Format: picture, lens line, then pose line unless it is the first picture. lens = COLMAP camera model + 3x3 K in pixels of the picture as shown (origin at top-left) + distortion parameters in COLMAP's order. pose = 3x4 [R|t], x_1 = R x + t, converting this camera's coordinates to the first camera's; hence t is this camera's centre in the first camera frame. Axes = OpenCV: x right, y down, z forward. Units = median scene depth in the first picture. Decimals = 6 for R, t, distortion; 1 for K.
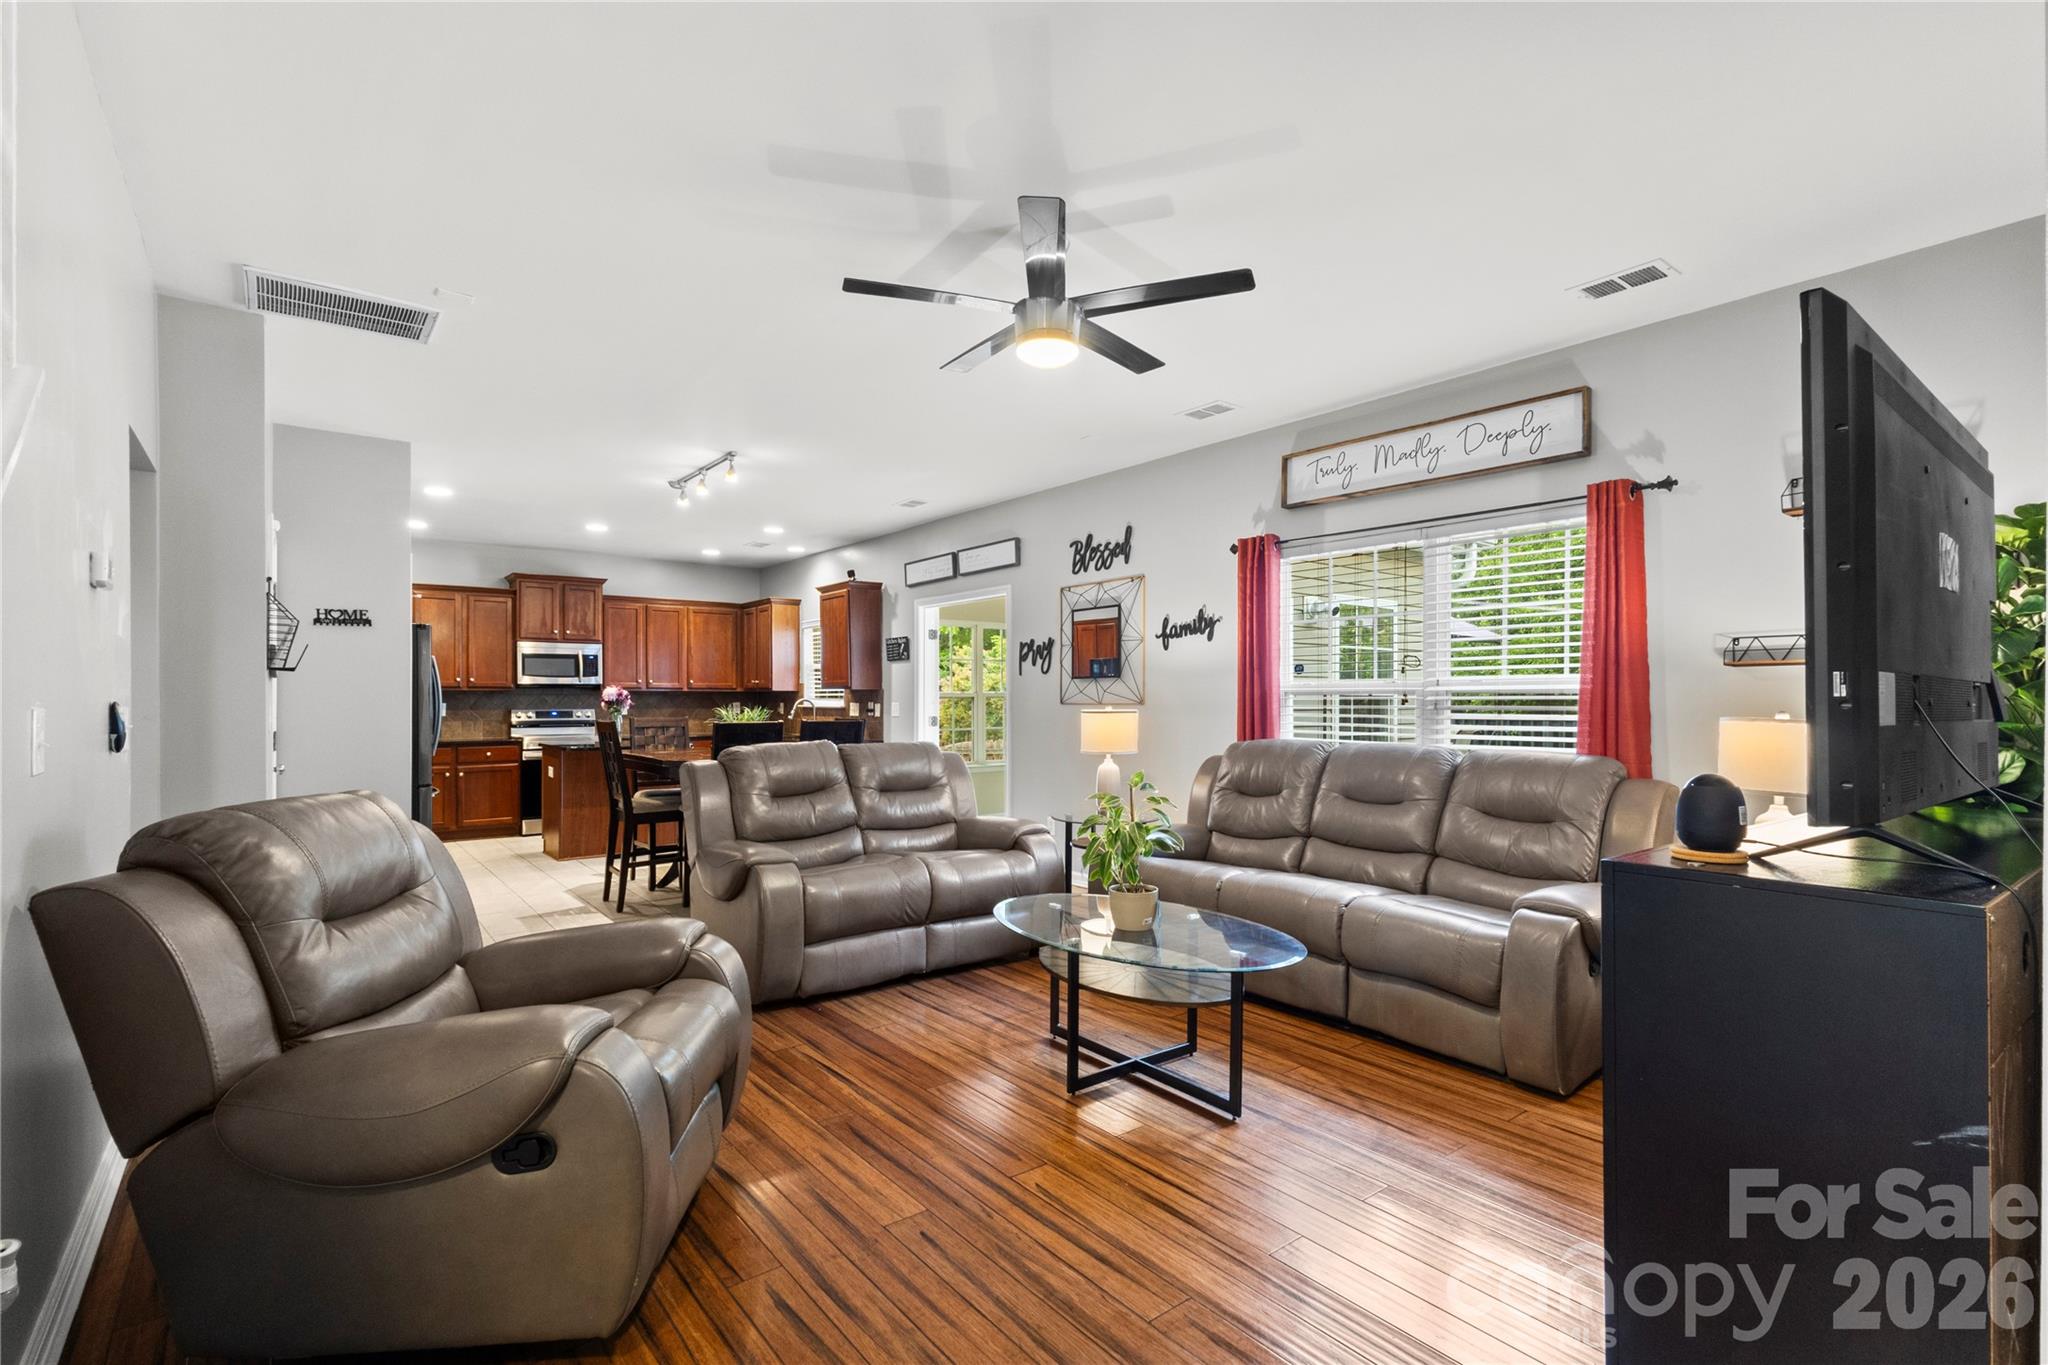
lens RADIAL K [[946.0, 0, 1020.6], [0, 946.0, 695.9], [0, 0, 1]] dist [0.005866, 0.001397]
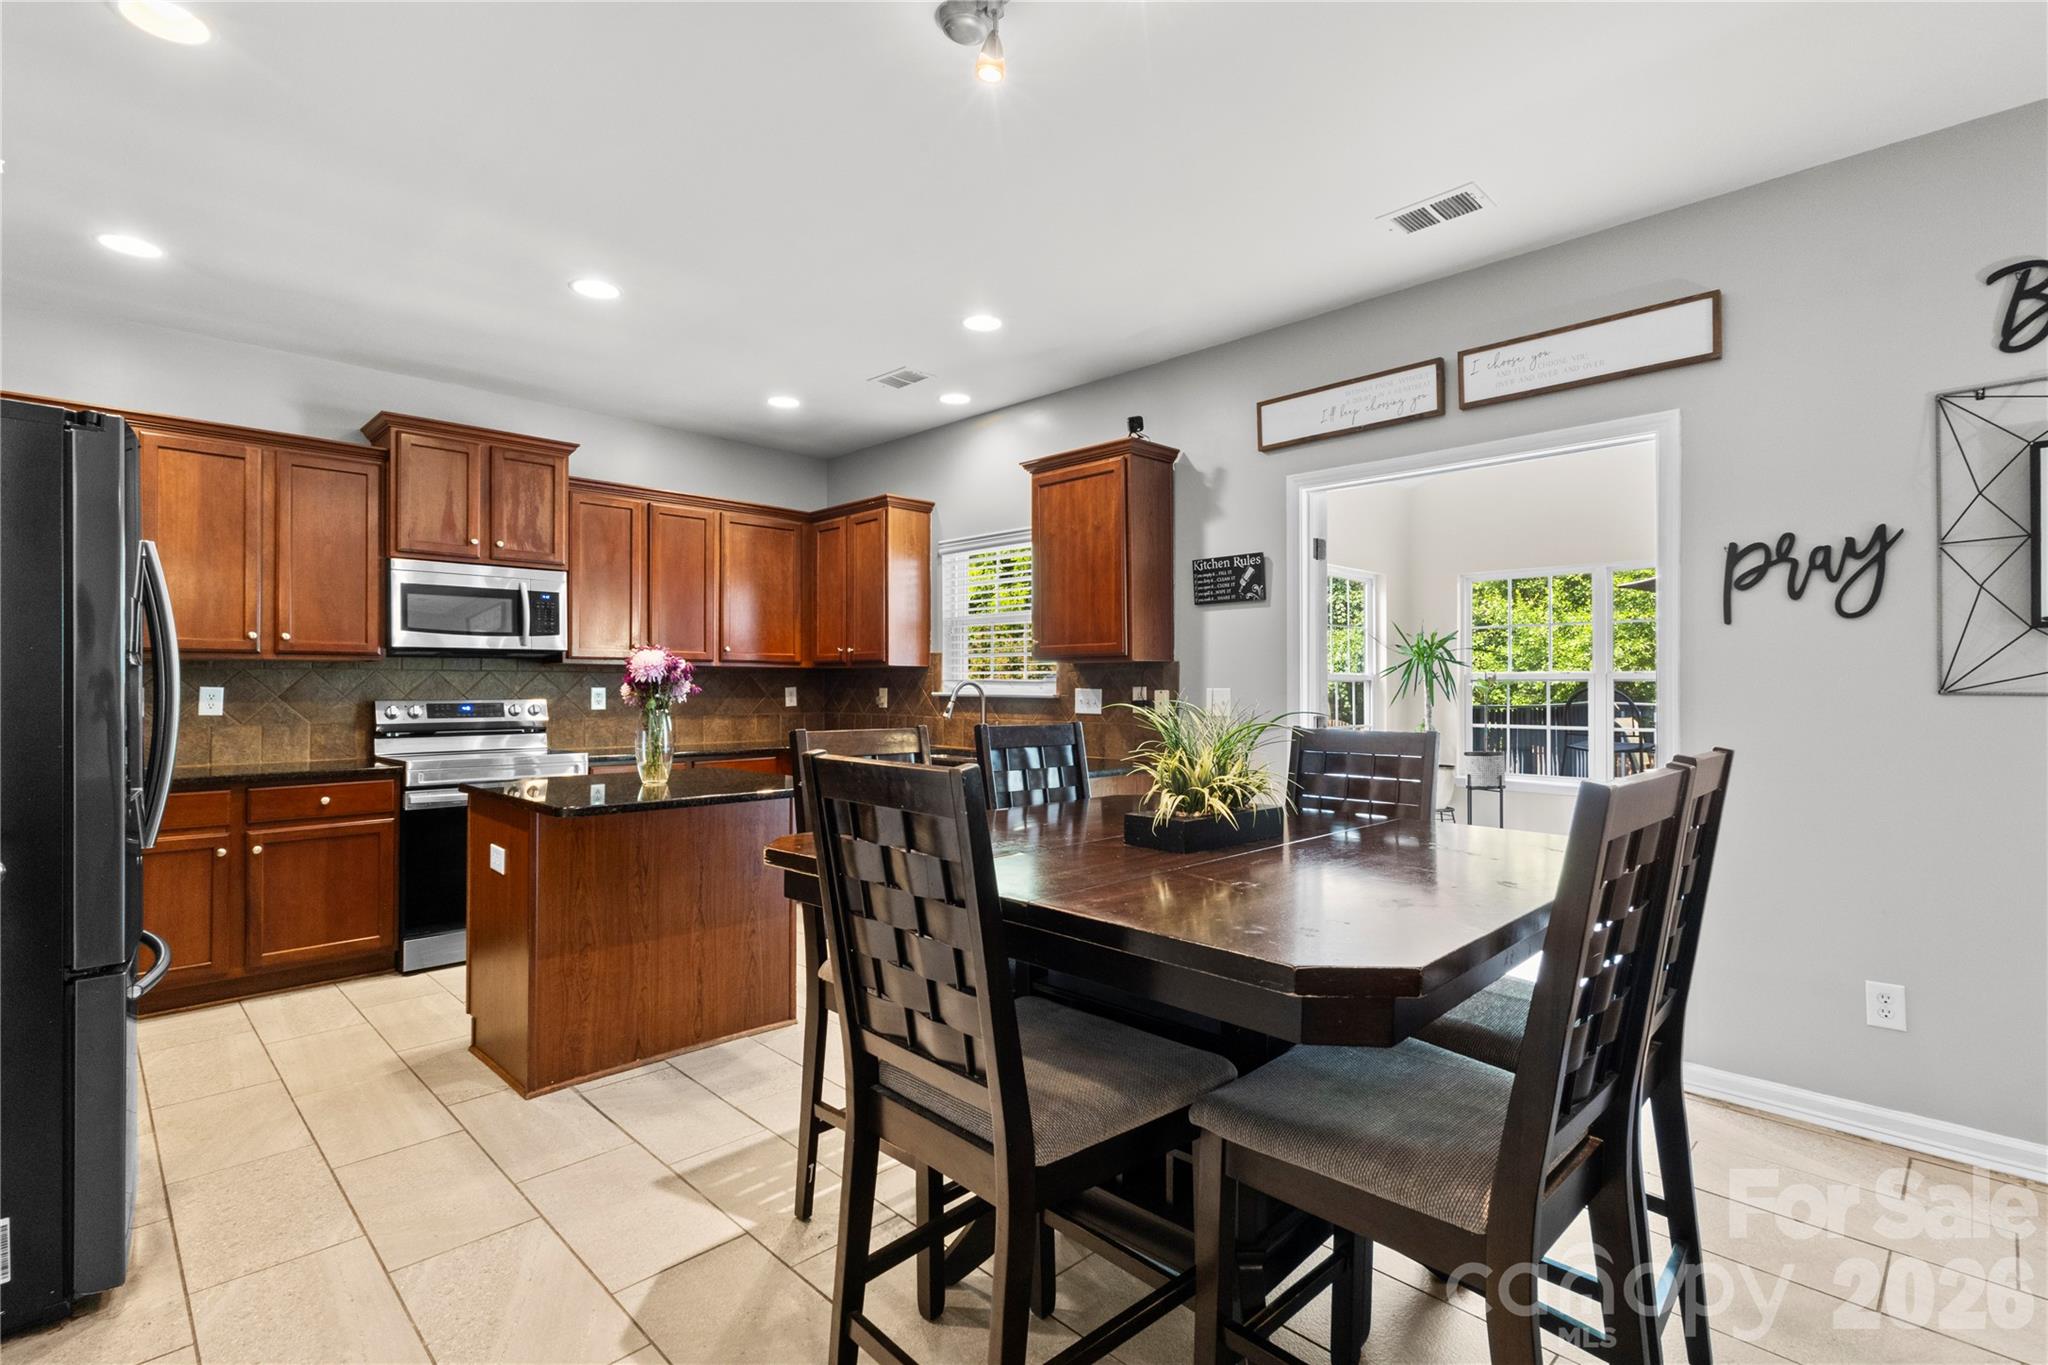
lens RADIAL K [[946.0, 0, 1031.3], [0, 946.0, 684.9], [0, 0, 1]] dist [0.005866, 0.001397]
pose [[0.991090, 0.002829, 0.133162, -0.295922], [-0.003497, 0.999982, 0.004783, 0.003288], [-0.133146, -0.005206, 0.991083, 0.520473]]
